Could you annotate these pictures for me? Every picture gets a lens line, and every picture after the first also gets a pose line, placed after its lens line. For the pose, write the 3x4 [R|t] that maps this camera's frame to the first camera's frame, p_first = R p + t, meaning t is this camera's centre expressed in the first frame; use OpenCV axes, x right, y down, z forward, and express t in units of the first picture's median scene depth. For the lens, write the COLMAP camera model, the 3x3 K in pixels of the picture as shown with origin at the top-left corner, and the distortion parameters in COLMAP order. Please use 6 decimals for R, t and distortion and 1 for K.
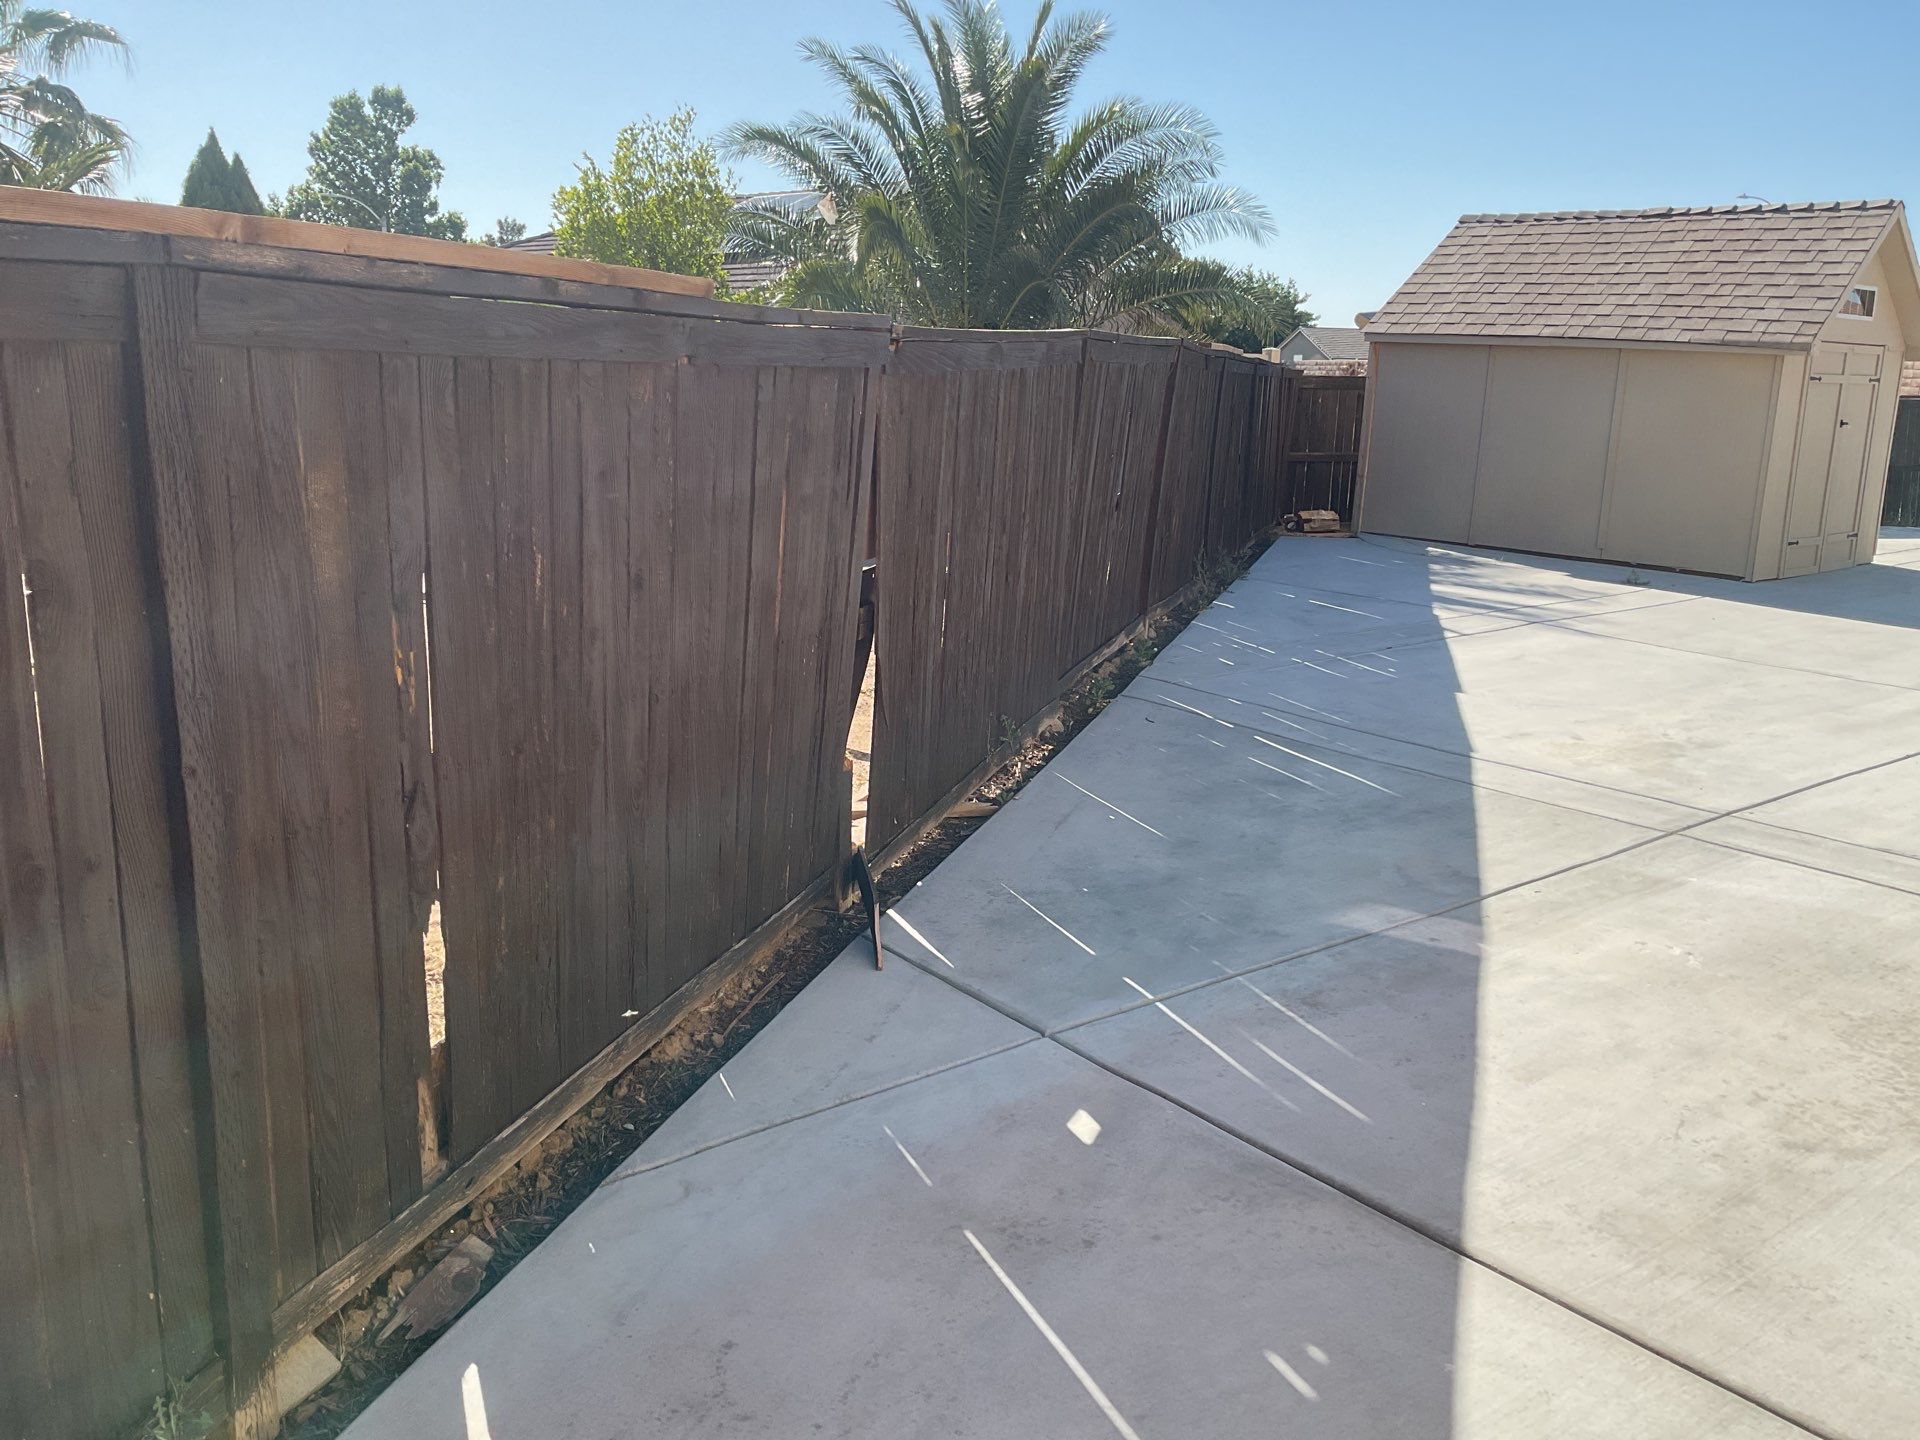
lens RADIAL K [[1613.6, 0, 956.9], [0, 1613.6, 725.4], [0, 0, 1]] dist [0.095991, -0.144746]
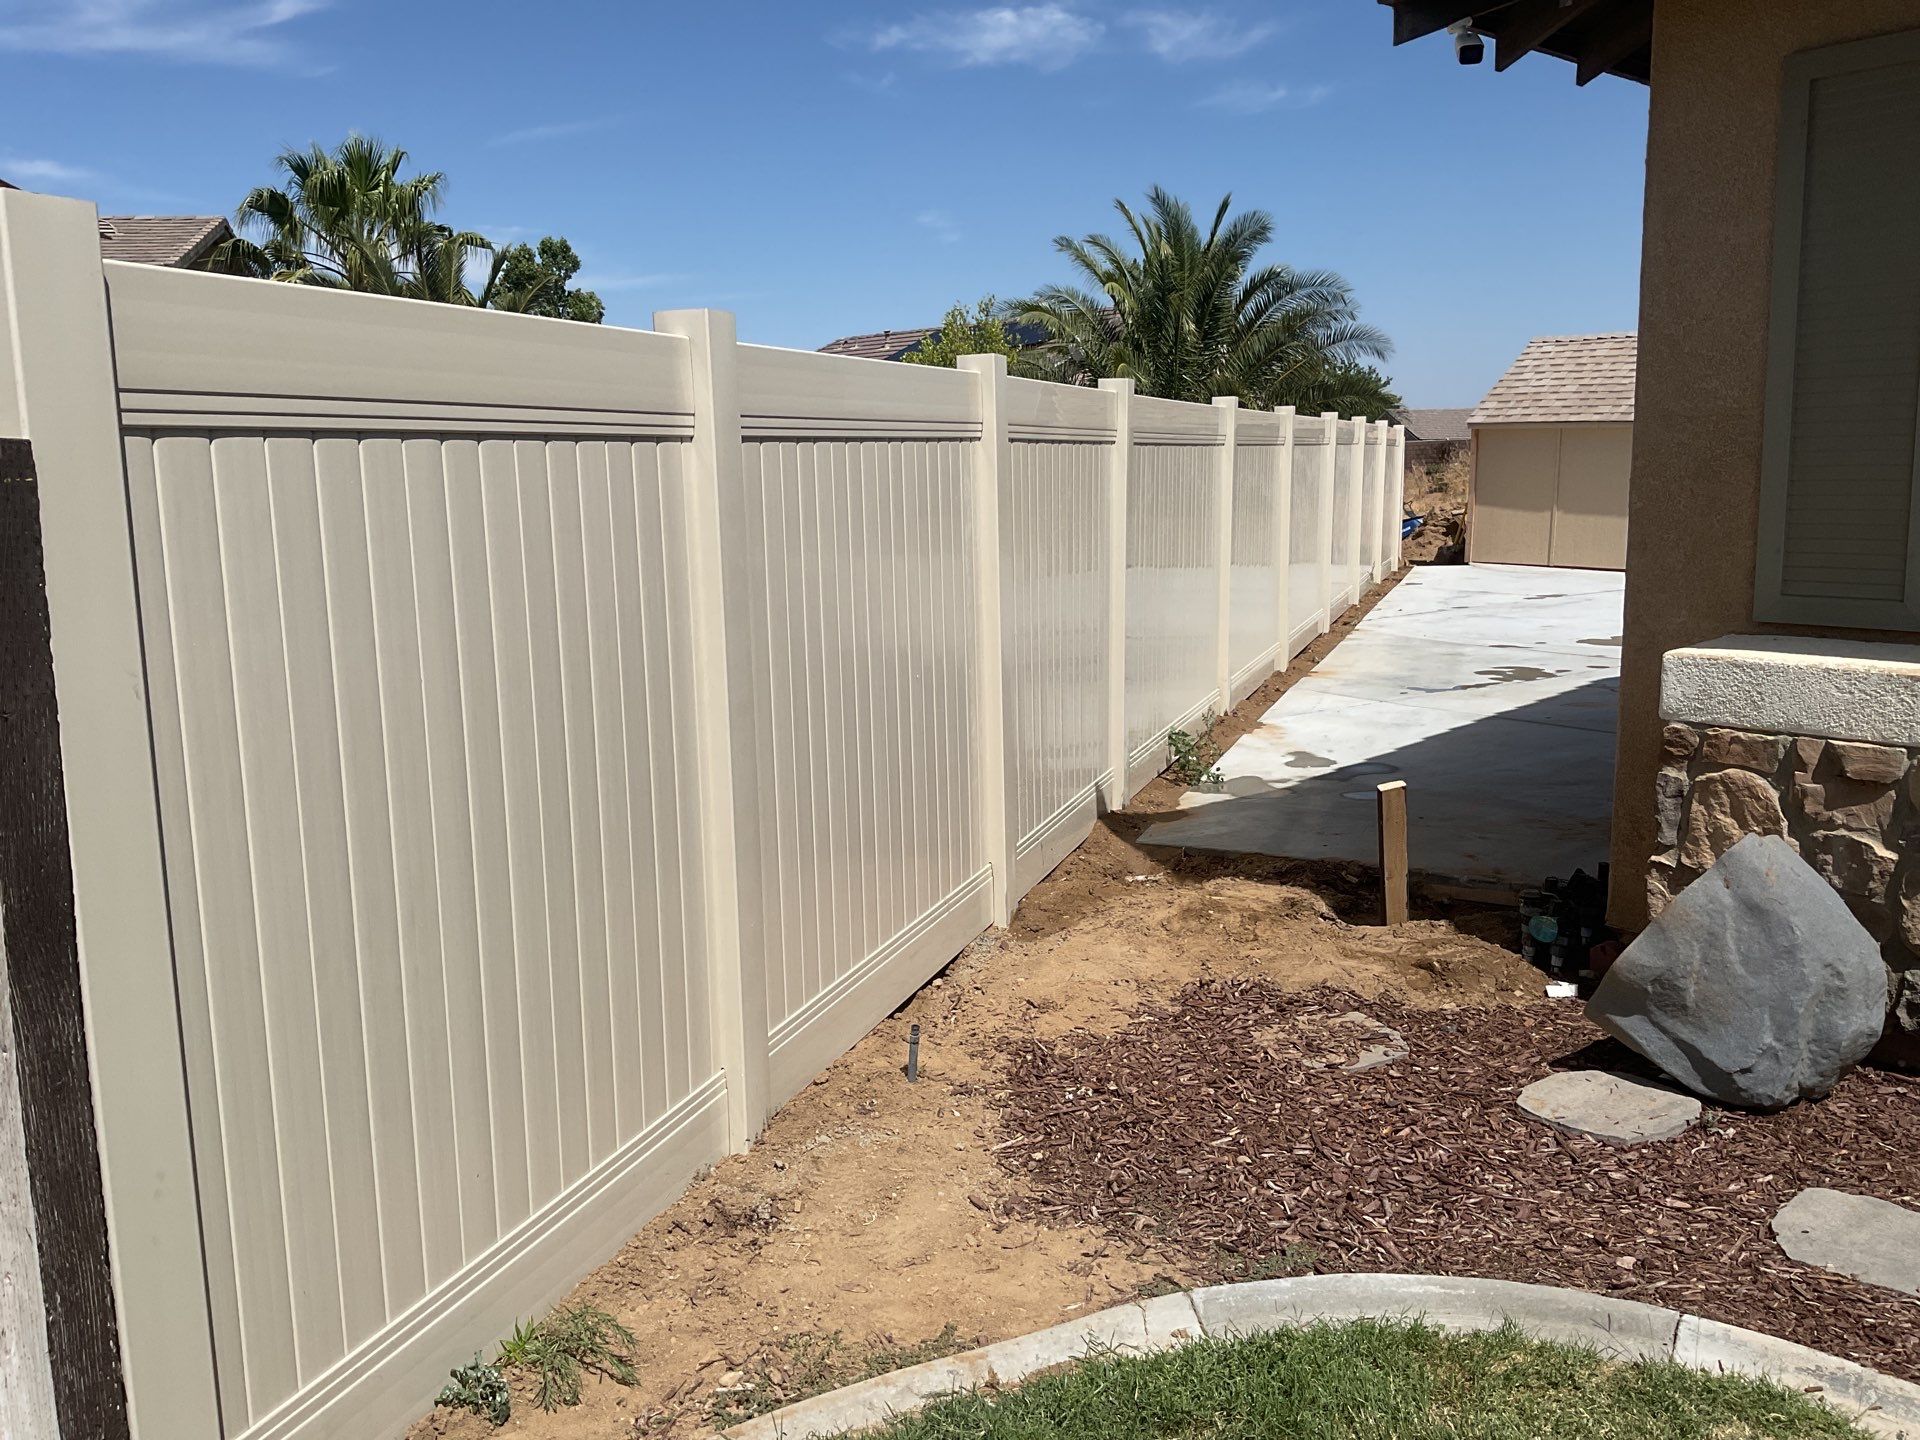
lens RADIAL K [[1547.3, 0, 967.1], [0, 1547.3, 693.0], [0, 0, 1]] dist [0.076548, -0.122431]
pose [[0.997320, -0.035009, -0.064246, -0.045148], [0.030430, 0.997018, -0.070917, 0.032918], [0.066537, 0.068772, 0.995411, -0.156407]]
